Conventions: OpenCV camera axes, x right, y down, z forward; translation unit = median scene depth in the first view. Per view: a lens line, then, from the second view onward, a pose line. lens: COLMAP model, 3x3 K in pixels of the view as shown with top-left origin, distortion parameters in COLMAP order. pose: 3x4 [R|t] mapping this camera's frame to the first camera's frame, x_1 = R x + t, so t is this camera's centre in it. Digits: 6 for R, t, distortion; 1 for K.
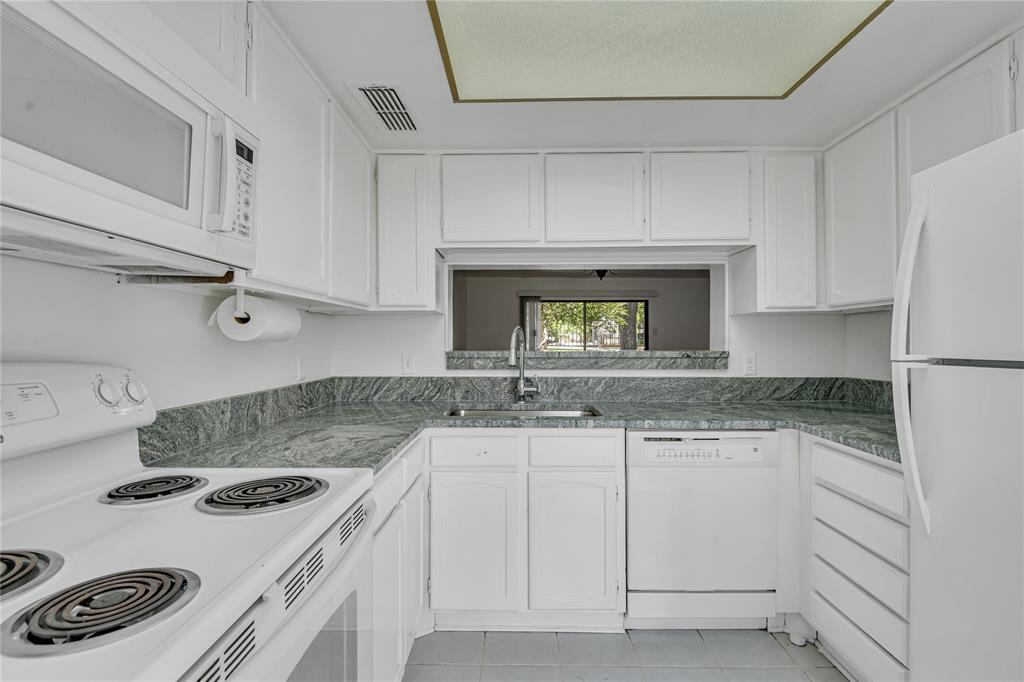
lens RADIAL K [[470.3, 0, 513.1], [0, 470.3, 343.0], [0, 0, 1]] dist [-0.000255, -0.001416]
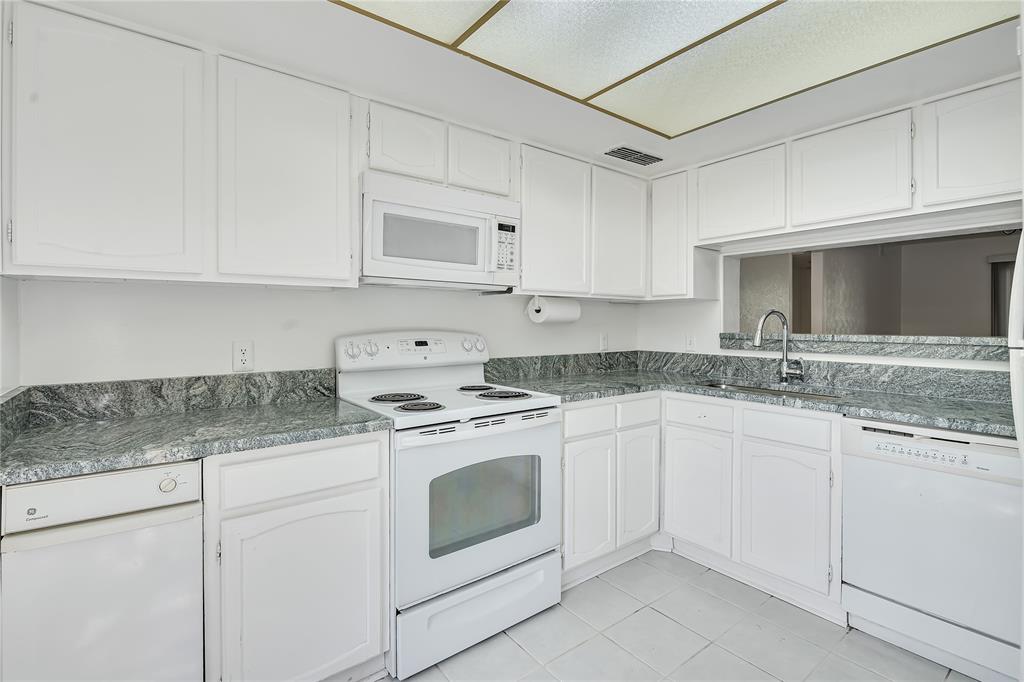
lens RADIAL K [[470.3, 0, 509.5], [0, 470.3, 330.0], [0, 0, 1]] dist [-0.000255, -0.001416]
pose [[0.620881, 0.013680, -0.783786, 0.471987], [-0.007016, 0.999905, 0.011894, 0.001247], [0.783874, -0.001886, 0.620917, -0.115112]]
